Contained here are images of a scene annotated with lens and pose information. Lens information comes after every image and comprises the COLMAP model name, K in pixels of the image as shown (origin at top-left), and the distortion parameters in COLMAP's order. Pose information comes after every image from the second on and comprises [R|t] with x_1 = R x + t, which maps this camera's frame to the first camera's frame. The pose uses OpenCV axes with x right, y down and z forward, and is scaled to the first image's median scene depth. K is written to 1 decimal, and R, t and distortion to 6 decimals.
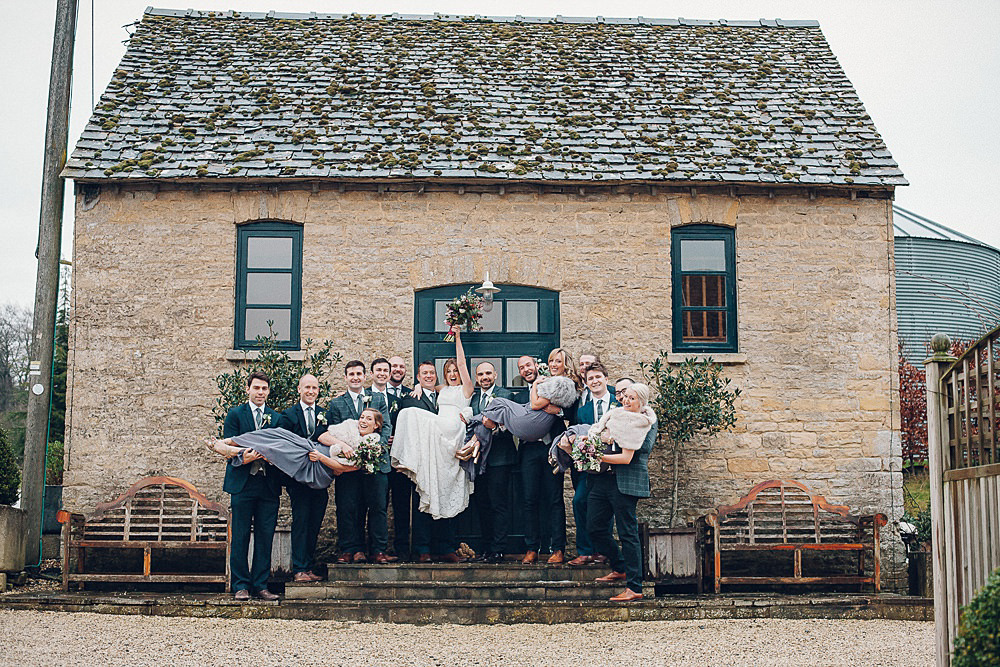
lens RADIAL K [[1411.1, 0, 500.0], [0, 1411.1, 333.5], [0, 0, 1]] dist [-0.160494, 0.067696]
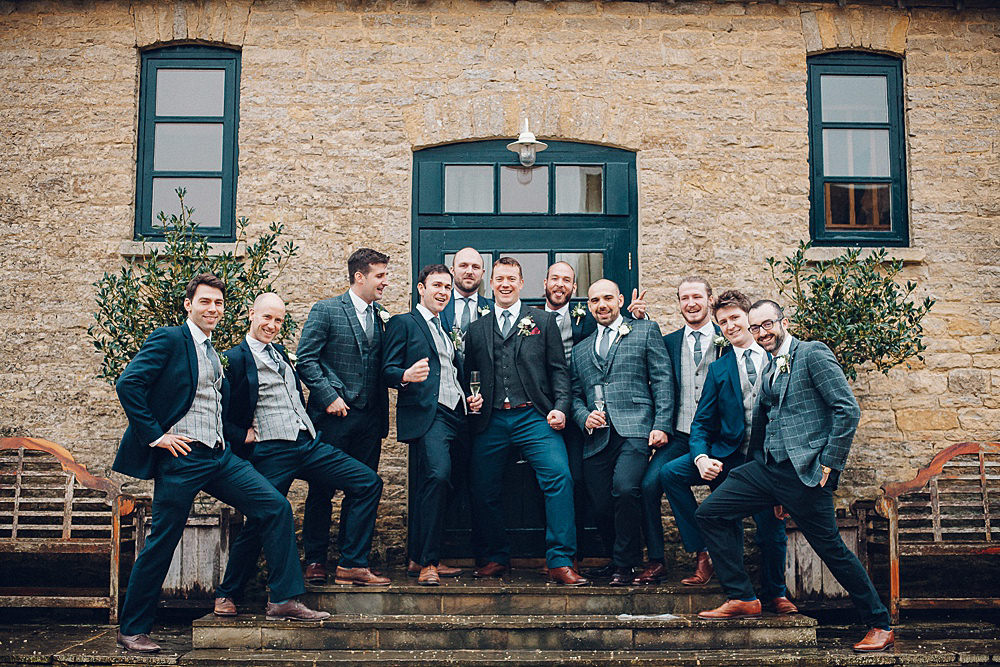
lens RADIAL K [[1411.1, 0, 500.0], [0, 1411.1, 333.5], [0, 0, 1]] dist [-0.160494, 0.067696]
pose [[0.999996, 0.000817, -0.002561, -0.018999], [-0.000716, 0.999228, 0.039291, 0.028739], [0.002591, -0.039289, 0.999225, 0.355214]]
